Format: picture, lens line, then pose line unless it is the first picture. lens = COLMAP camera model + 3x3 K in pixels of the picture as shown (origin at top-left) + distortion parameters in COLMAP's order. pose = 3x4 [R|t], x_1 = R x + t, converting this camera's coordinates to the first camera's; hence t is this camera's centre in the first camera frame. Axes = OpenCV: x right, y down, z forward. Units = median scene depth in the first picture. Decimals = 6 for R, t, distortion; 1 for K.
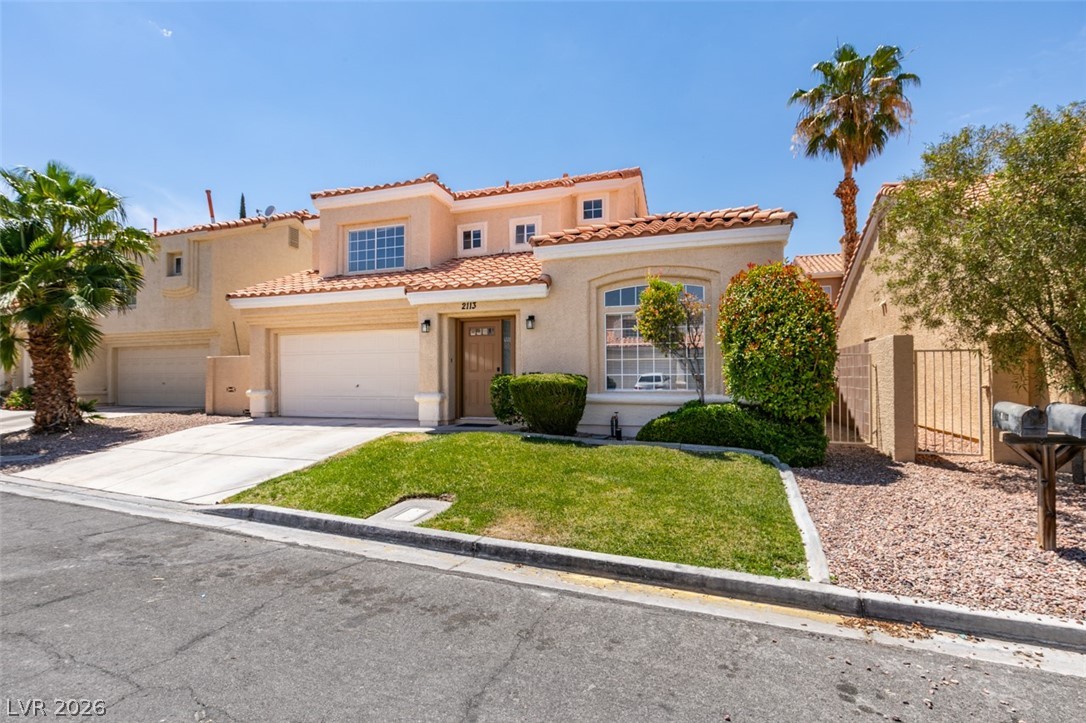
lens RADIAL K [[557.8, 0, 543.4], [0, 557.8, 363.0], [0, 0, 1]] dist [-0.008729, 0.001001]
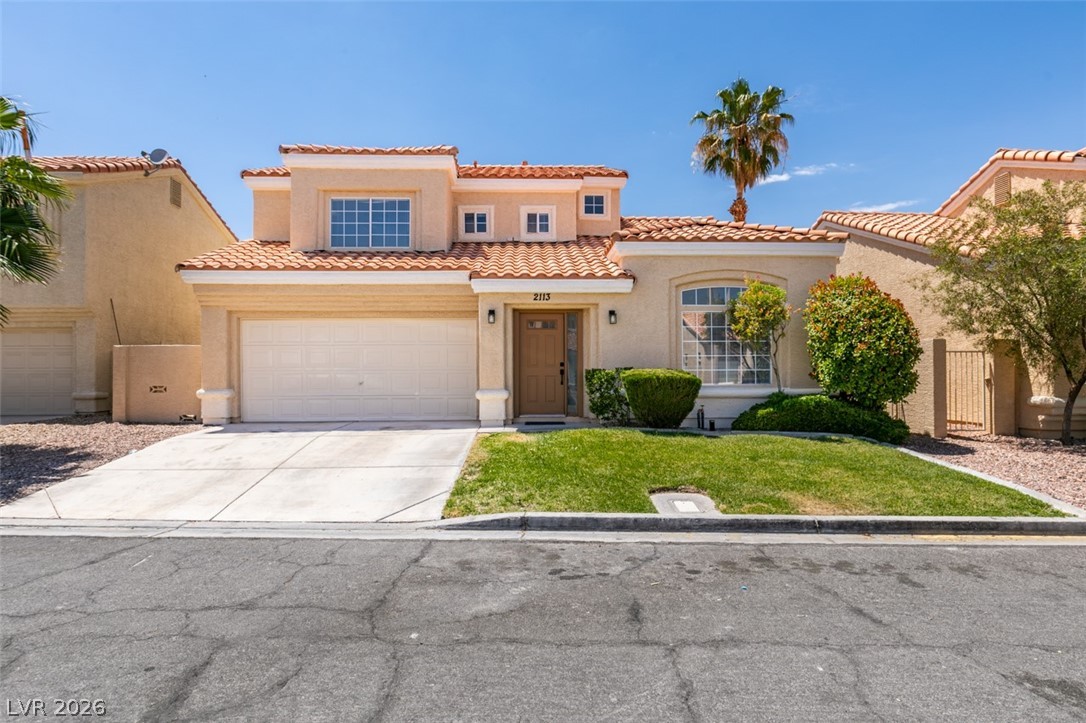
lens RADIAL K [[600.5, 0, 543.2], [0, 600.5, 363.4], [0, 0, 1]] dist [-0.005505, -0.000324]
pose [[0.920969, 0.007925, 0.389556, -0.429662], [-0.009483, 0.999953, 0.002078, 0.006470], [-0.389522, -0.005608, 0.921000, 0.050040]]
